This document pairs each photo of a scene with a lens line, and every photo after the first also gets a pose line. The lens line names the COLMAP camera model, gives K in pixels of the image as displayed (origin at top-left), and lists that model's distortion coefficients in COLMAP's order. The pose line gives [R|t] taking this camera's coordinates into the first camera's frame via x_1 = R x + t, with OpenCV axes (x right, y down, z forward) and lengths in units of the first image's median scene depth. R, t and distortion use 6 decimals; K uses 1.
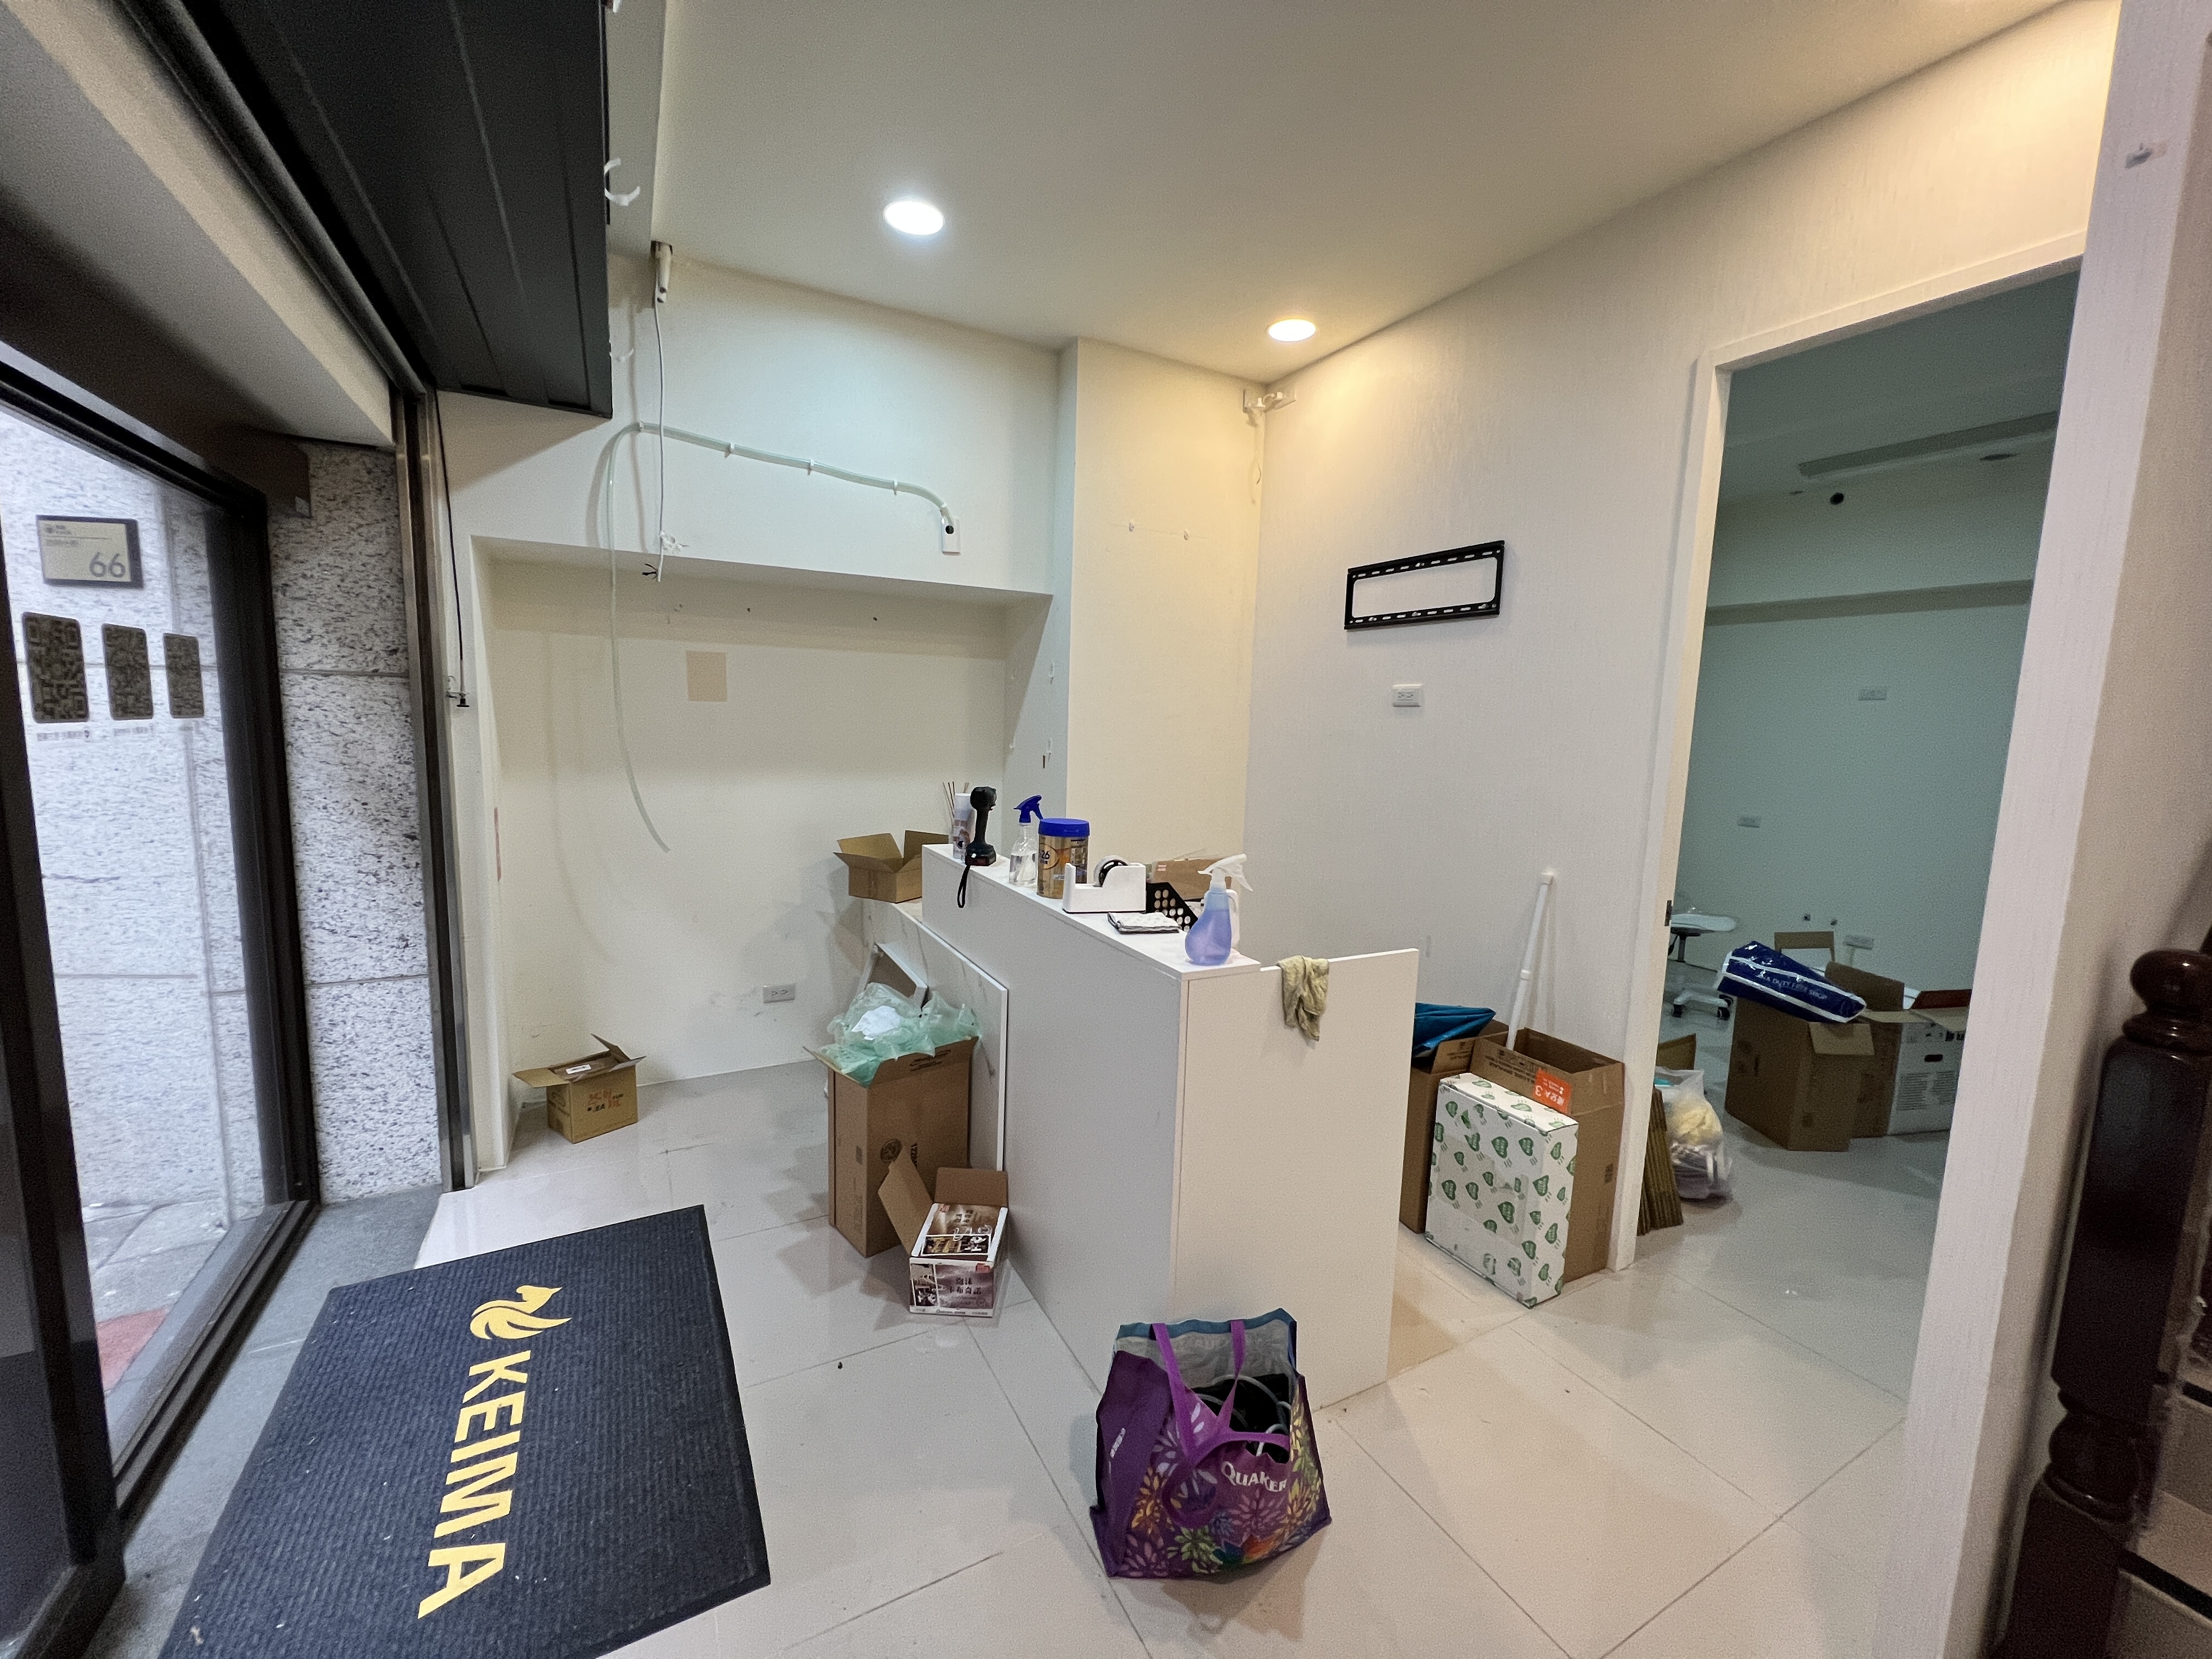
lens RADIAL K [[879.3, 0, 1098.5], [0, 879.3, 826.1], [0, 0, 1]] dist [0.000279, -0.000898]
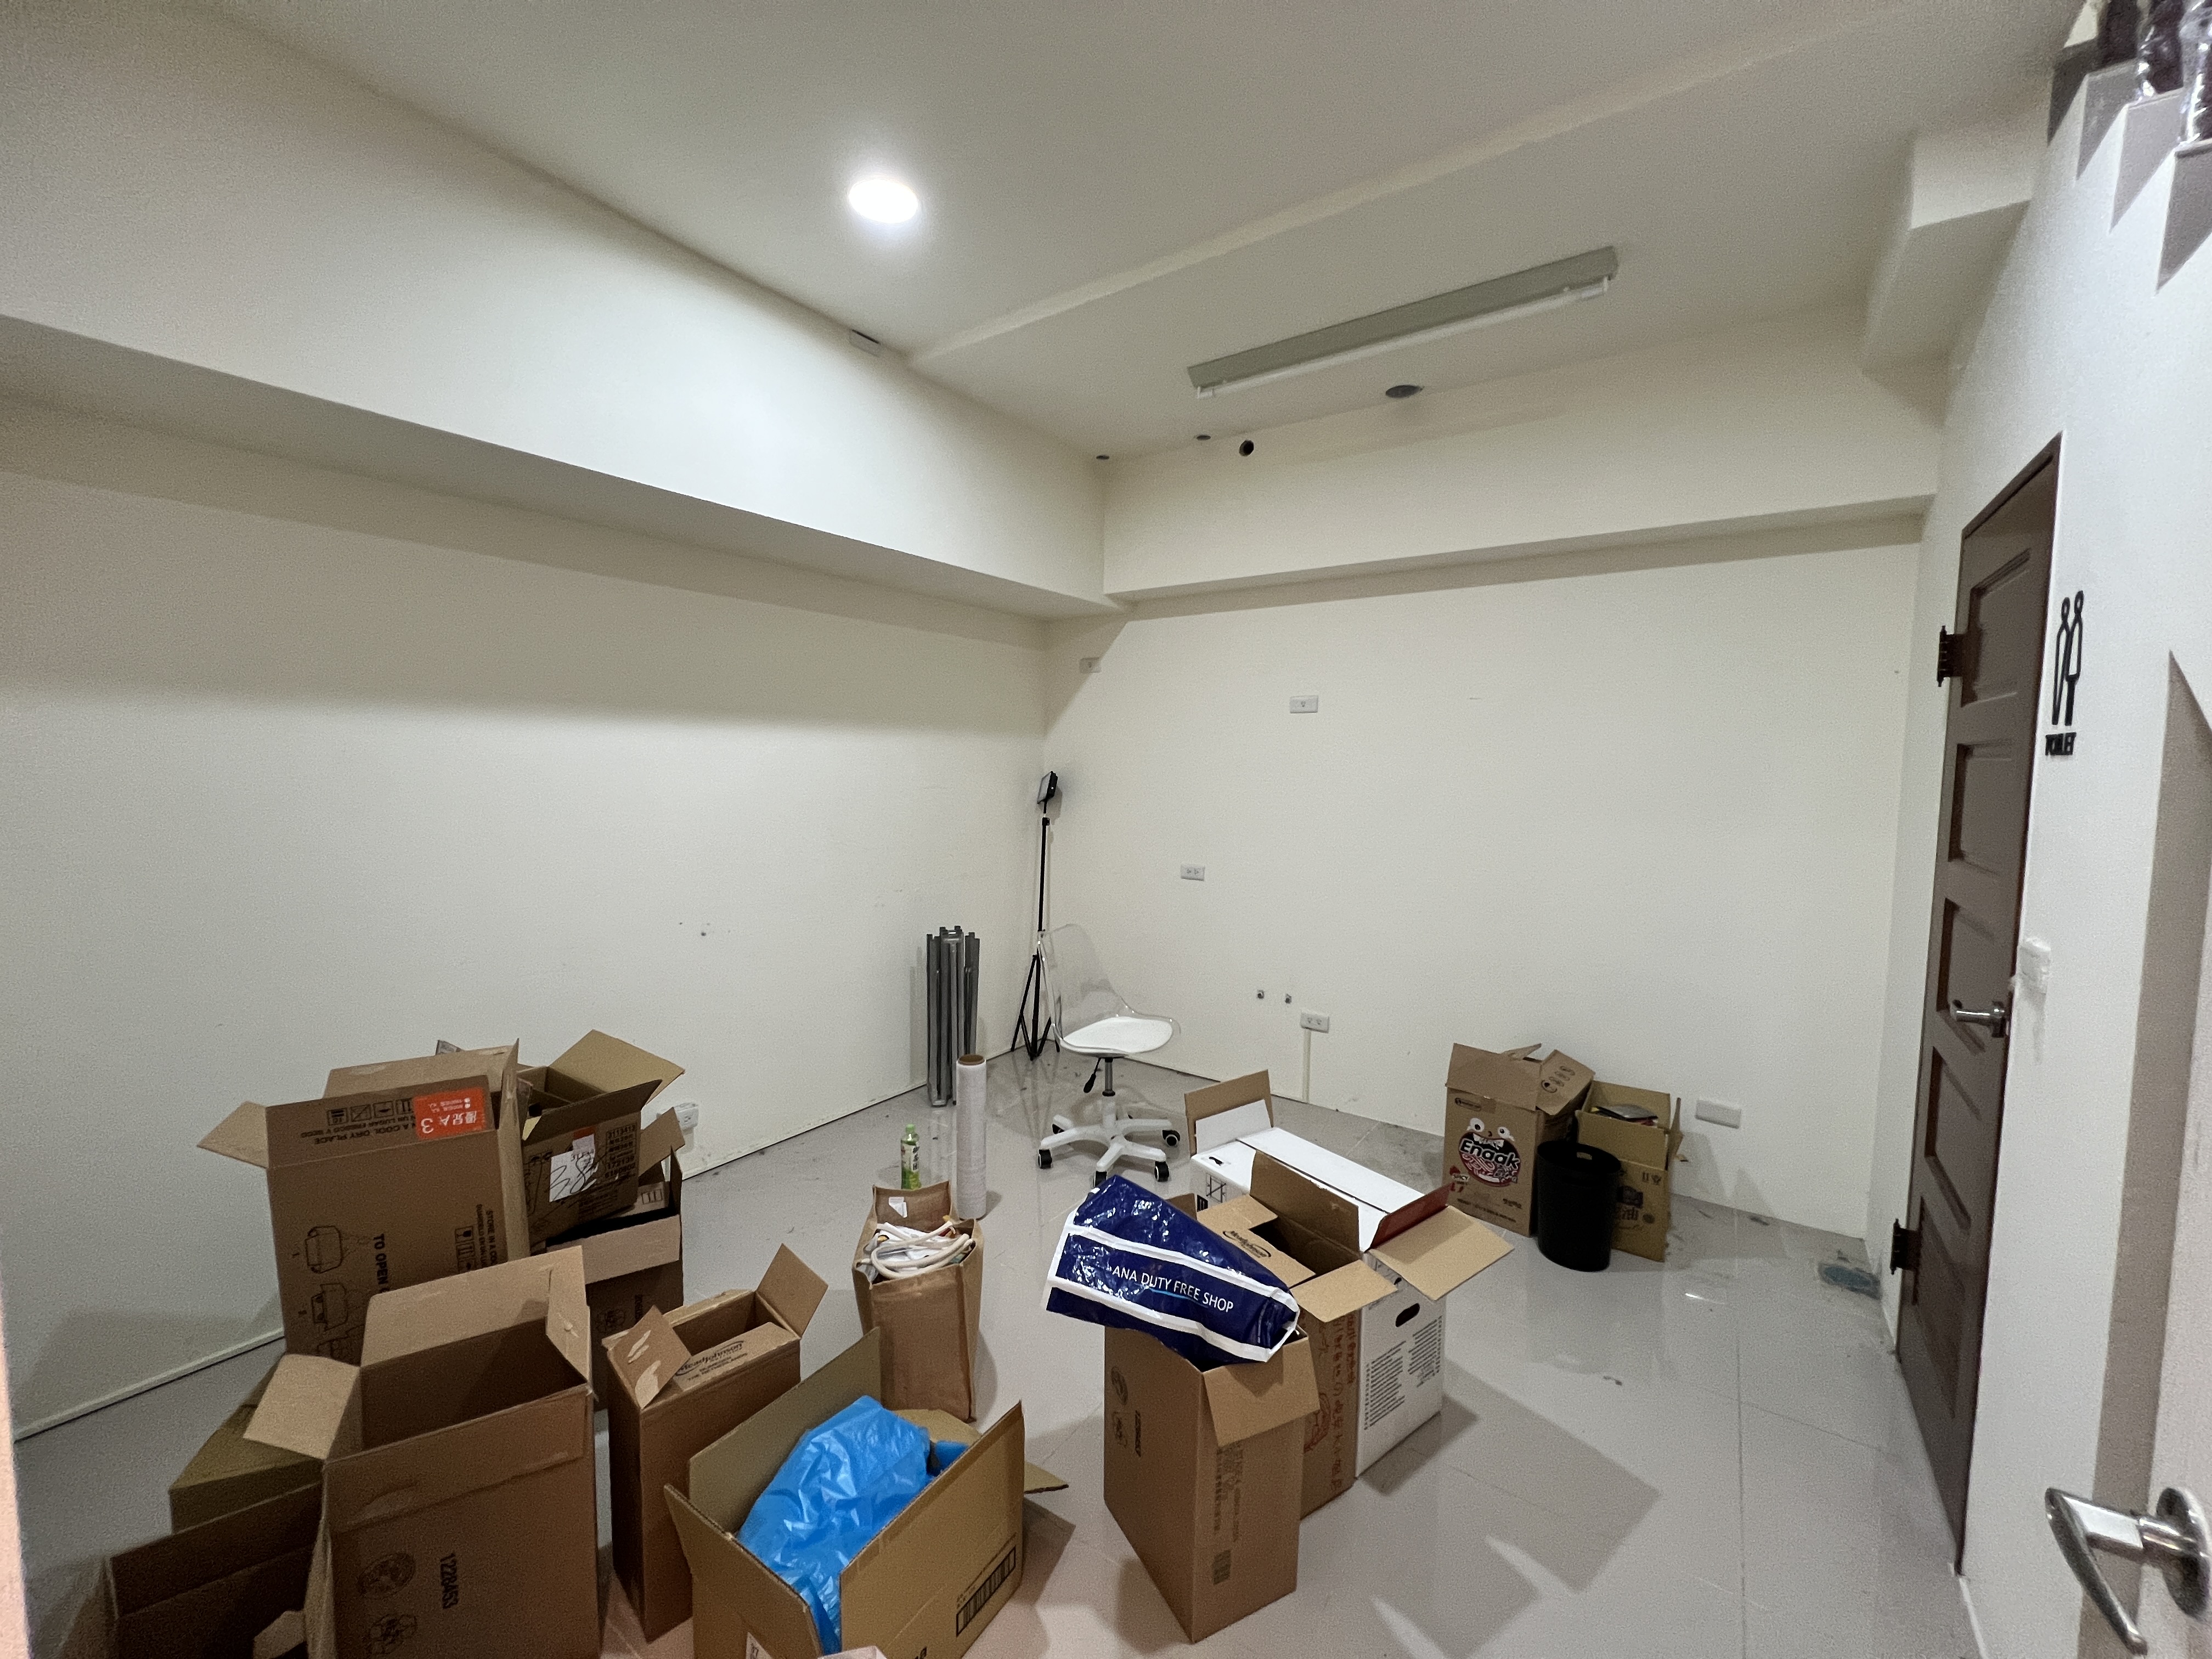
lens RADIAL K [[879.3, 0, 1113.3], [0, 879.3, 835.9], [0, 0, 1]] dist [0.000279, -0.000898]
pose [[0.889079, -0.055352, 0.454395, 0.541286], [0.070089, 0.997418, -0.015636, -0.050512], [-0.452356, 0.045750, 0.890663, 0.566679]]
